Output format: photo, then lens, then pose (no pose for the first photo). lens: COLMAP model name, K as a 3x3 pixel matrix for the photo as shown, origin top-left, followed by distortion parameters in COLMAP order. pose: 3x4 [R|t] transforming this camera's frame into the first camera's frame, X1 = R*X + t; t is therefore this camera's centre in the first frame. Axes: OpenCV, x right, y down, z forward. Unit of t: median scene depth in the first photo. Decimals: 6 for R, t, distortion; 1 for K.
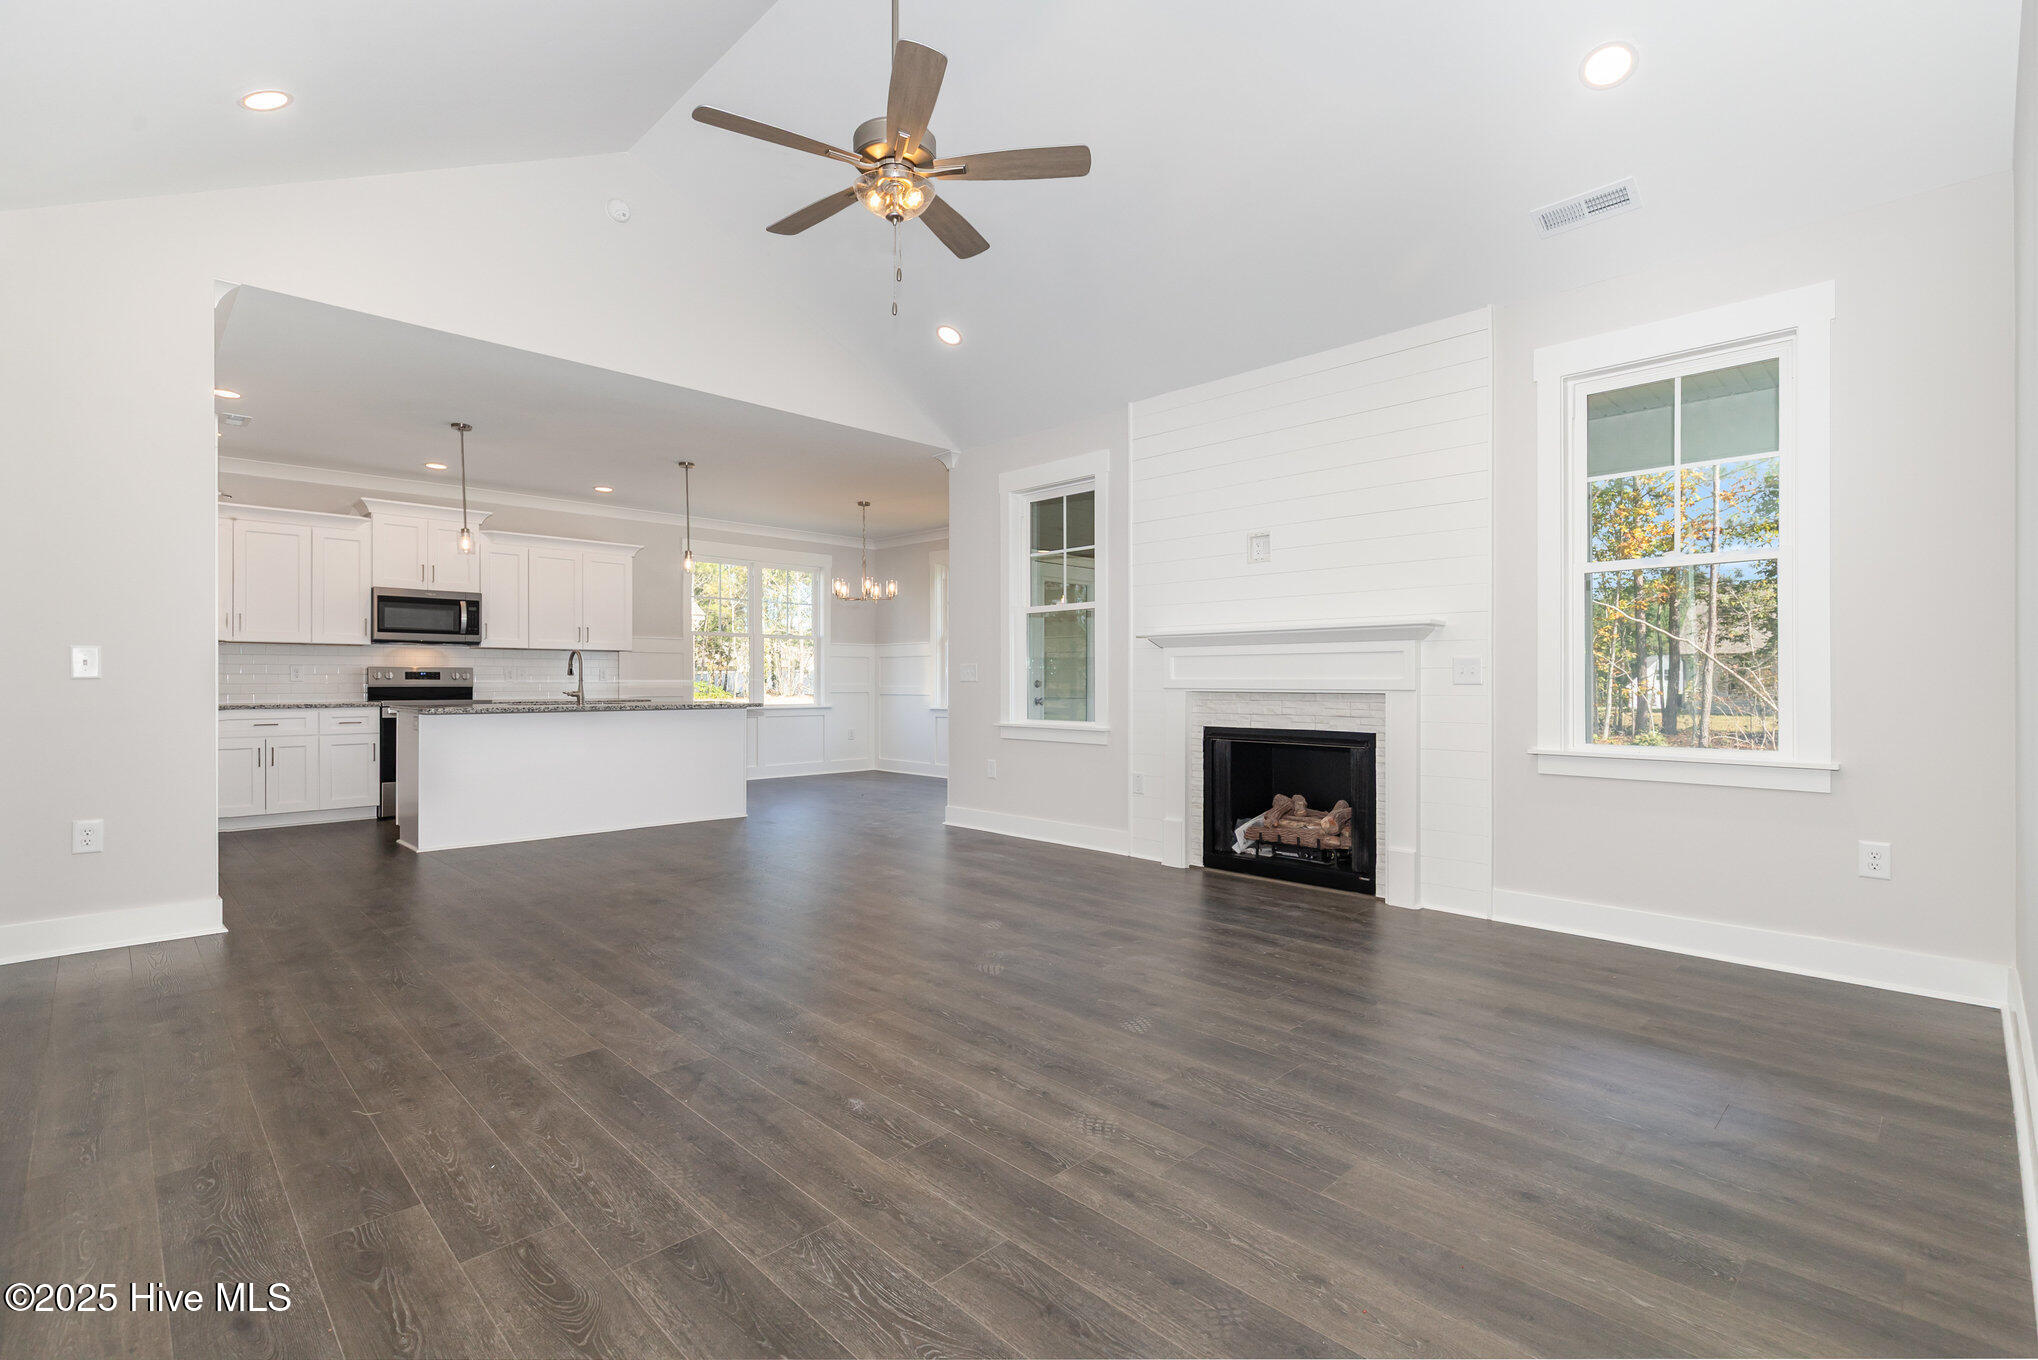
lens RADIAL K [[927.6, 0, 1009.7], [0, 927.6, 678.9], [0, 0, 1]] dist [0.010132, -0.000733]
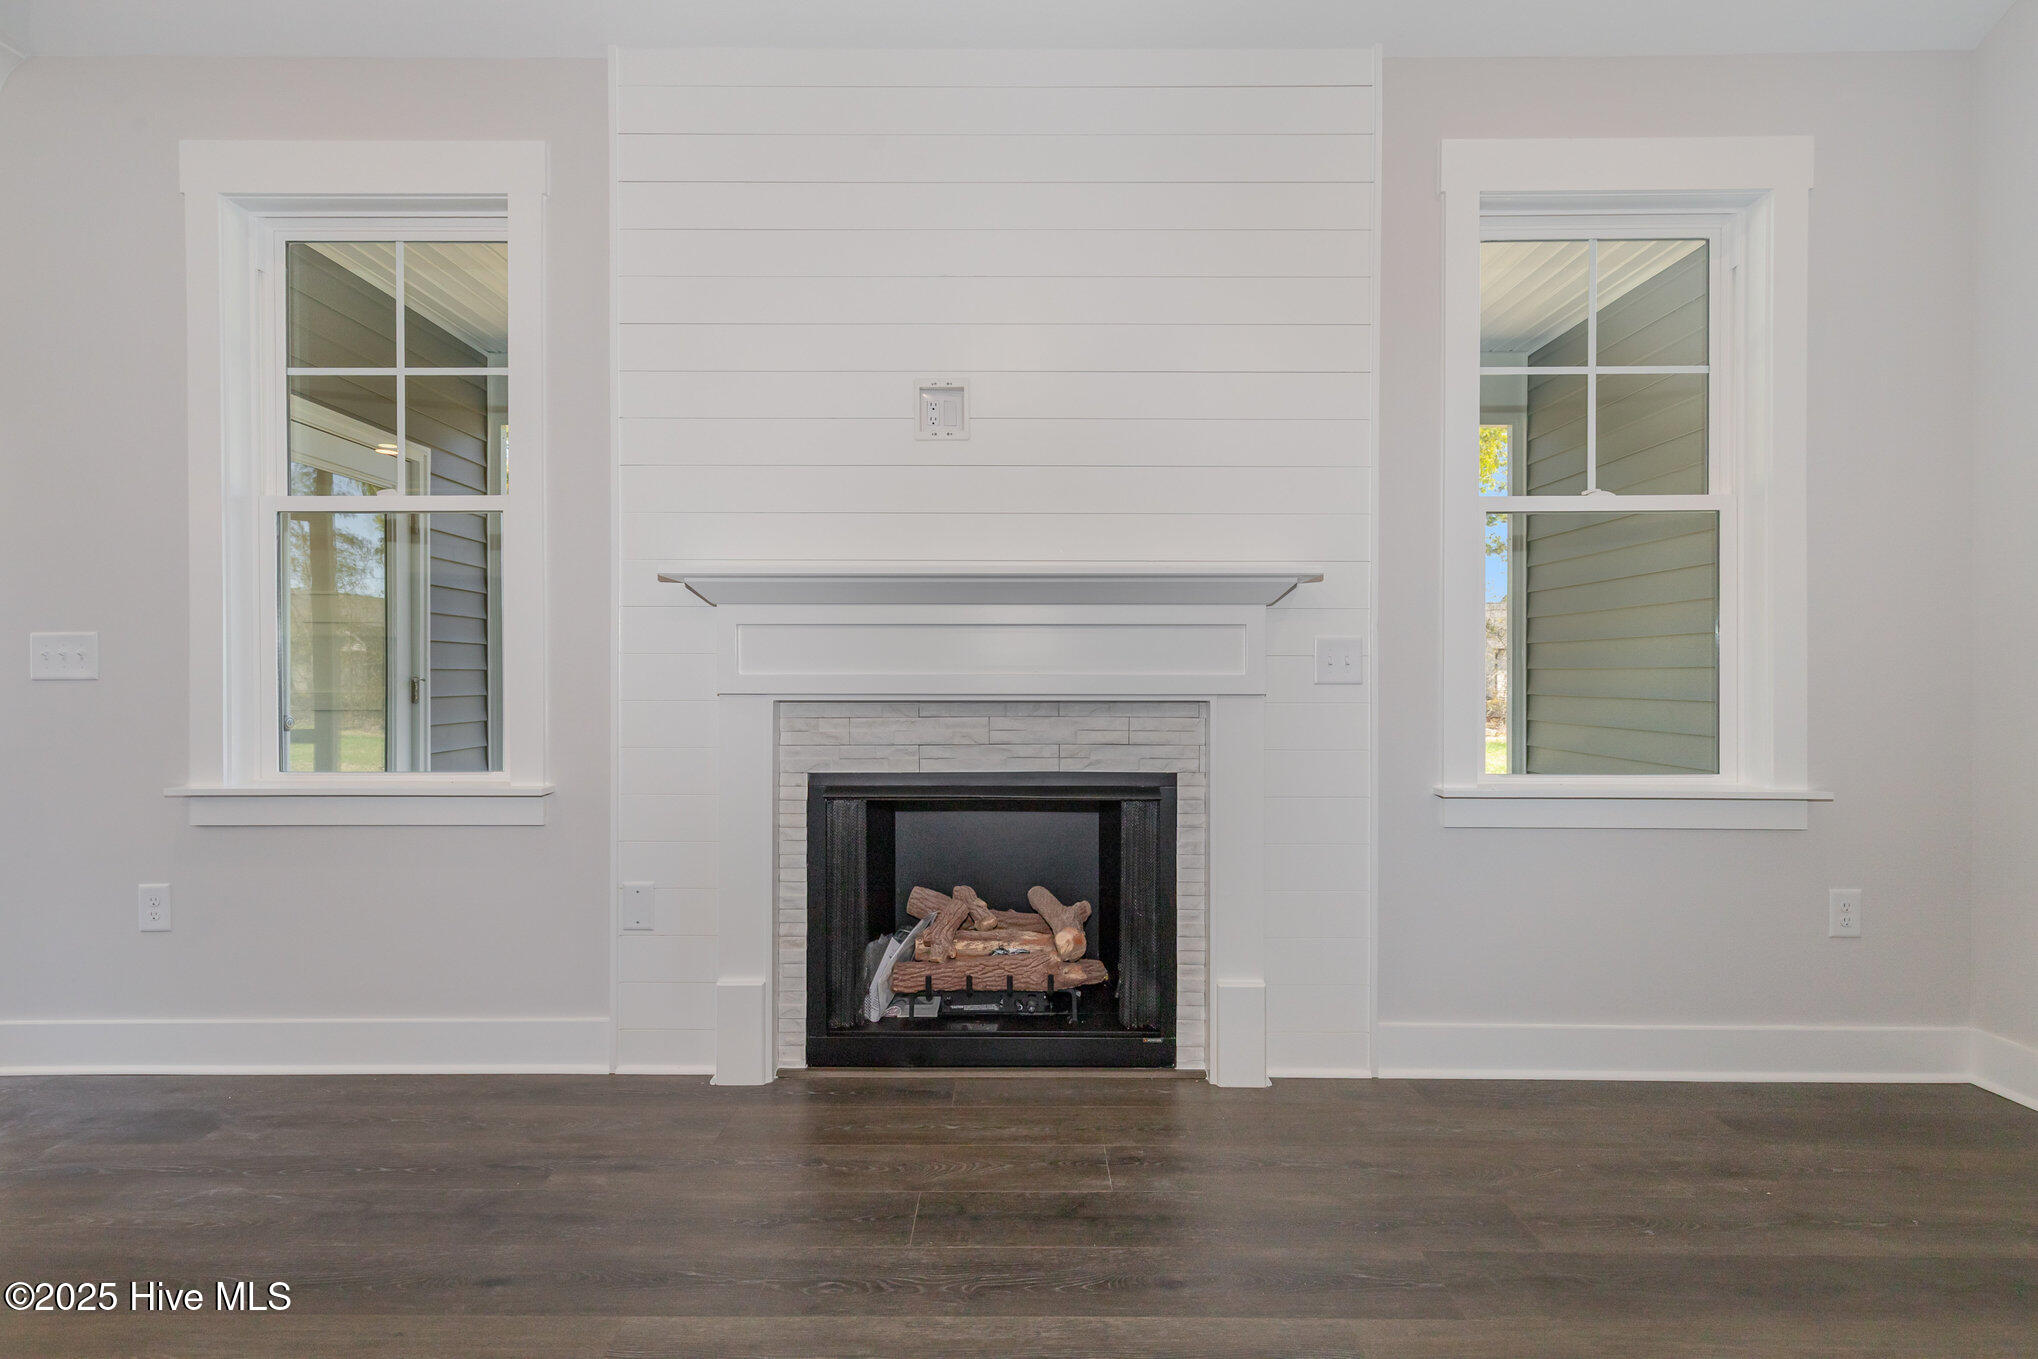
lens RADIAL K [[919.0, 0, 1011.9], [0, 919.0, 676.2], [0, 0, 1]] dist [0.009238, -0.000136]
pose [[0.700535, 0.000874, 0.713618, -0.062226], [-0.001897, 0.999998, 0.000638, 0.001089], [-0.713616, -0.001800, 0.700535, 0.665935]]
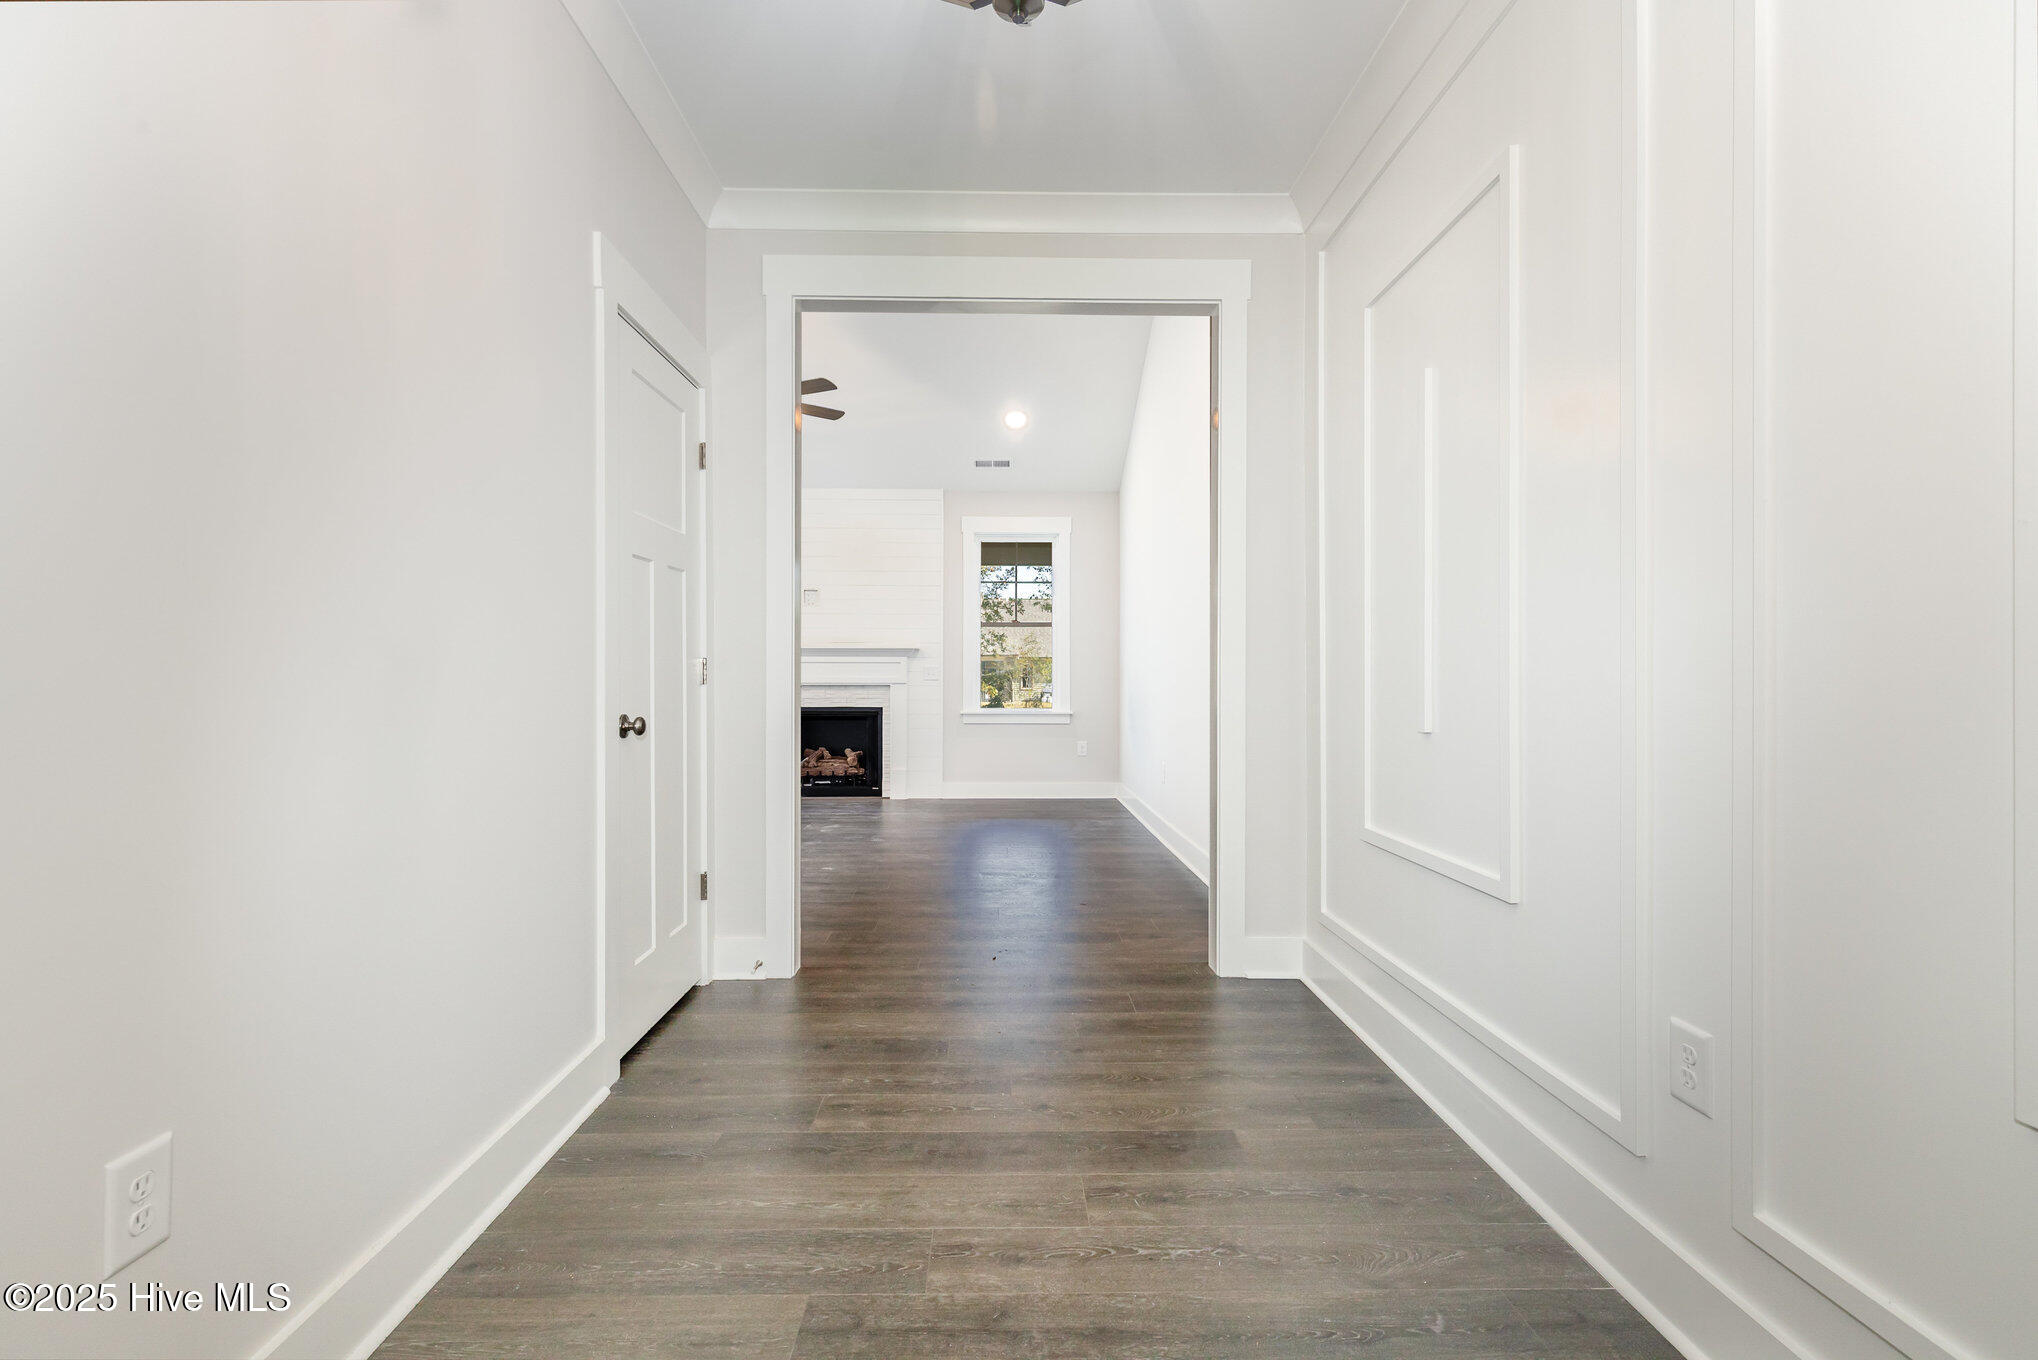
lens RADIAL K [[927.6, 0, 1009.7], [0, 927.6, 678.9], [0, 0, 1]] dist [0.010132, -0.000733]
pose [[0.687127, 0.000542, 0.726537, -0.726404], [-0.003239, 0.999992, 0.002318, -0.001255], [-0.726530, -0.003946, 0.687123, -0.409716]]
